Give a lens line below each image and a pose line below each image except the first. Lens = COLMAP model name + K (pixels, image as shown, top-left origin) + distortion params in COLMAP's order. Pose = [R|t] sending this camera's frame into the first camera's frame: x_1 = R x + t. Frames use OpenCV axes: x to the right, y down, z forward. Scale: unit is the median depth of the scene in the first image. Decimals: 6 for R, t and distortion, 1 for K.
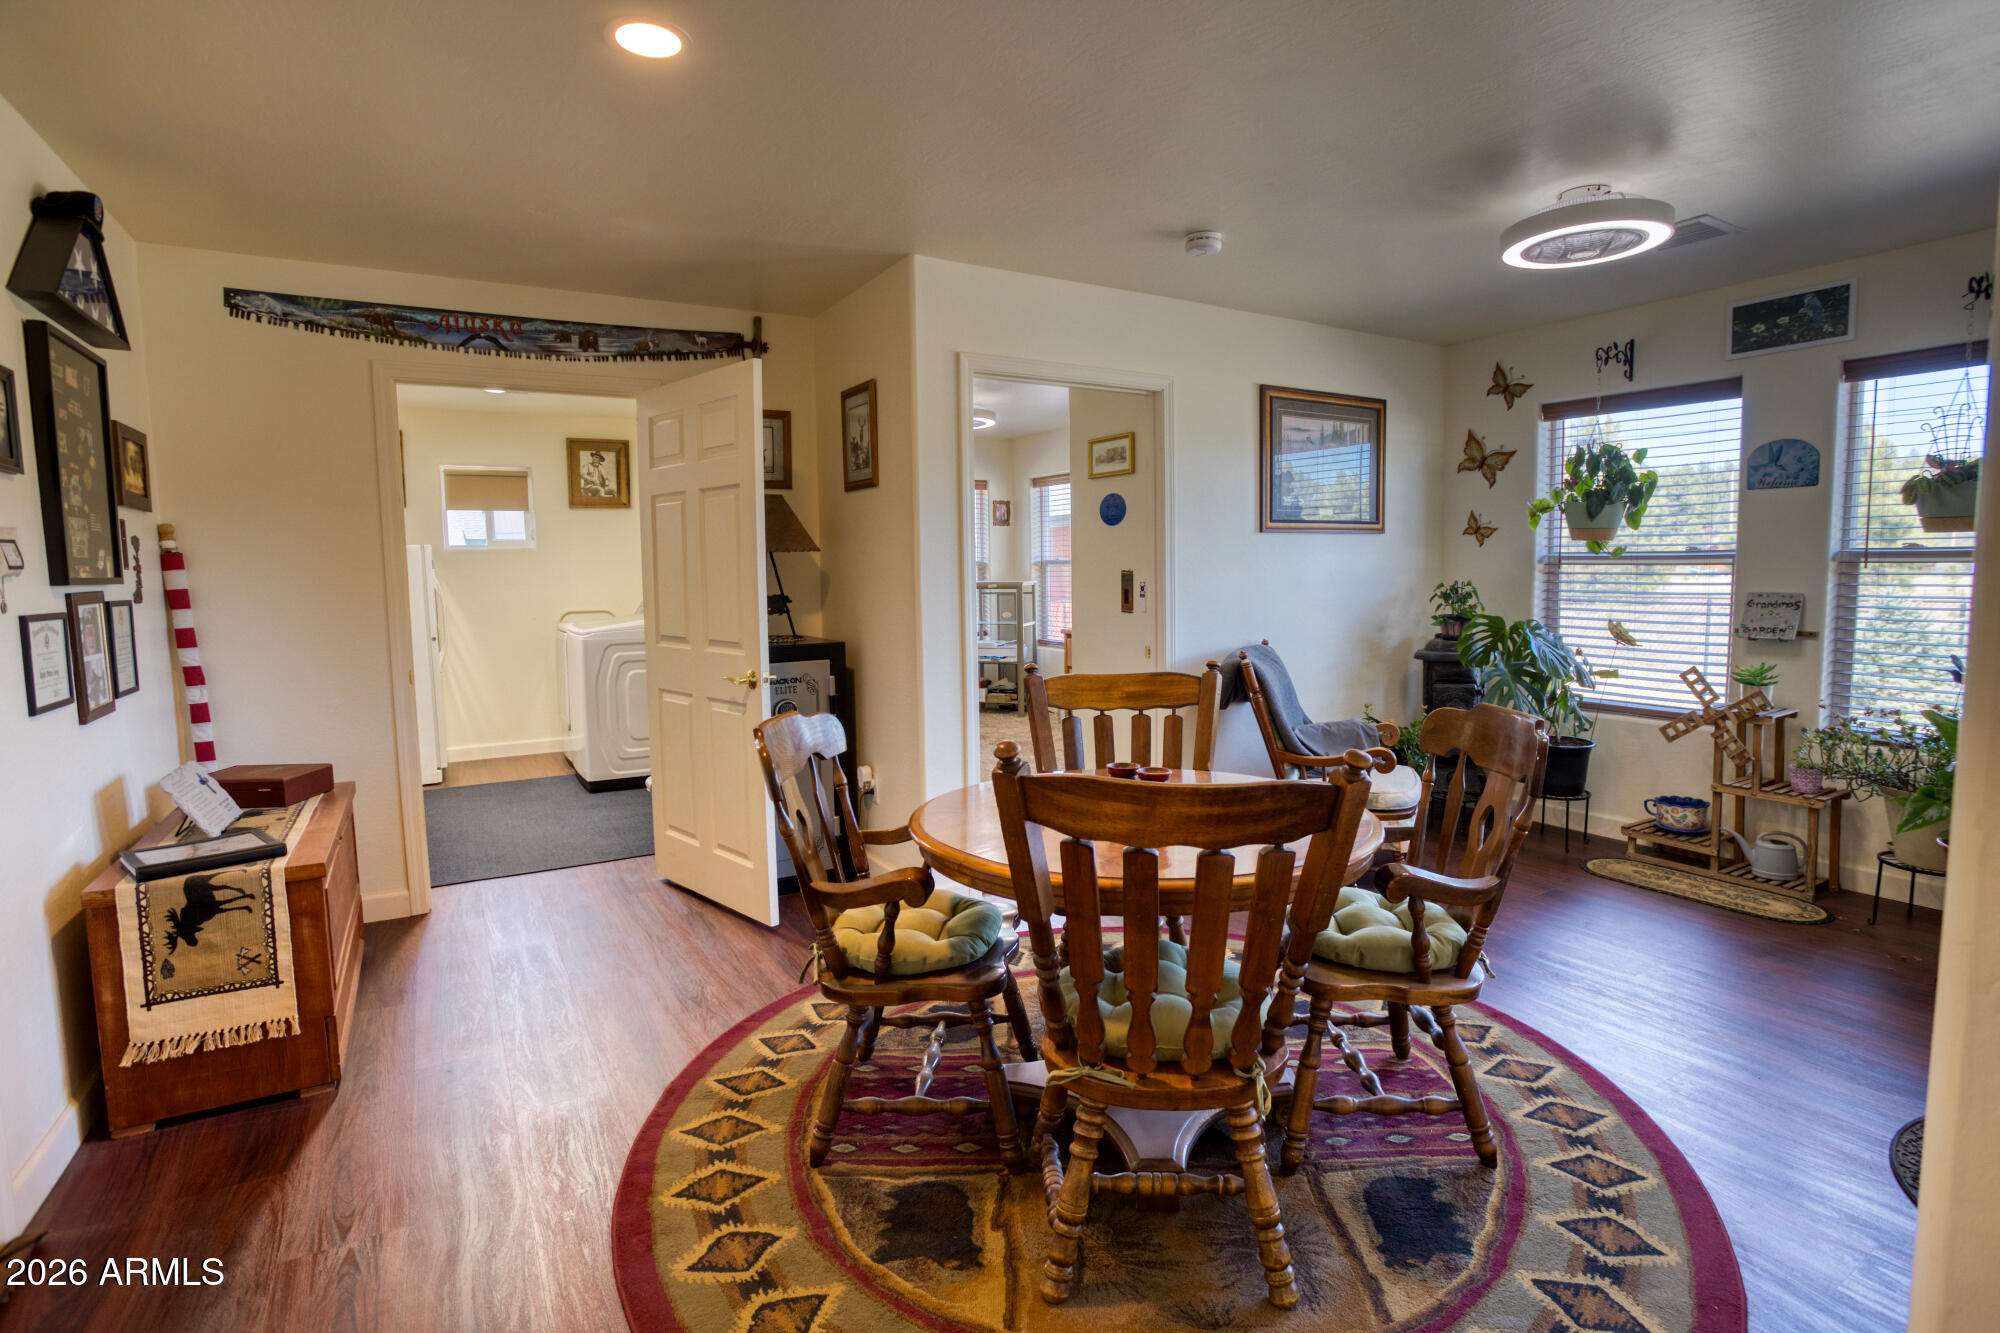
lens RADIAL K [[971.5, 0, 1001.1], [0, 971.5, 653.6], [0, 0, 1]] dist [-0.041250, 0.002268]
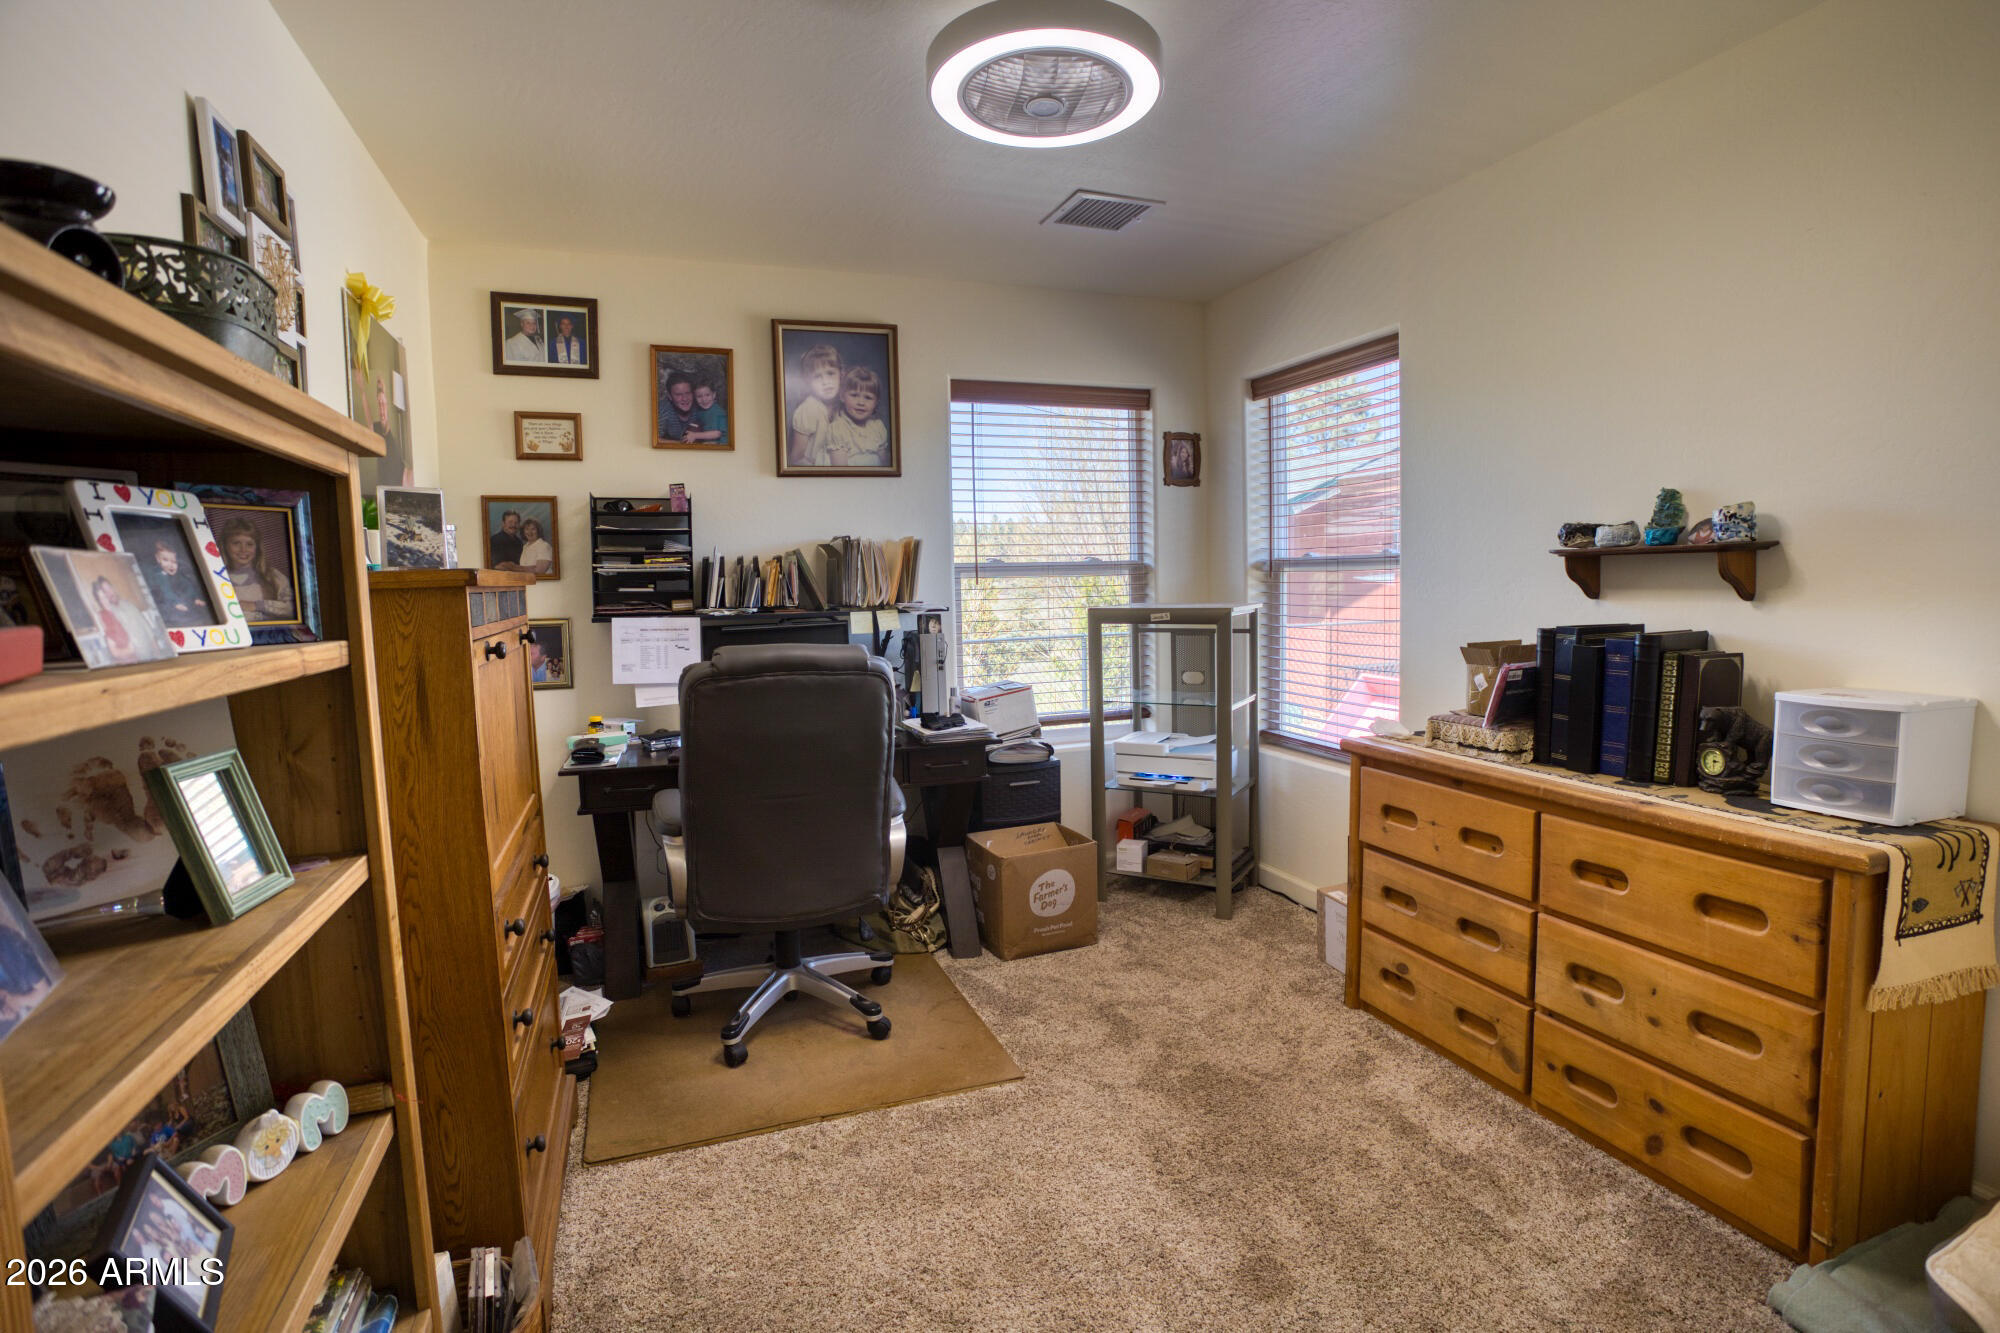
lens RADIAL K [[971.5, 0, 999.4], [0, 971.5, 670.2], [0, 0, 1]] dist [-0.041250, 0.002268]
pose [[0.984491, 0.006975, -0.175294, -0.003842], [-0.006172, 0.999968, 0.005126, -0.046825], [0.175324, -0.003965, 0.984503, 0.548938]]
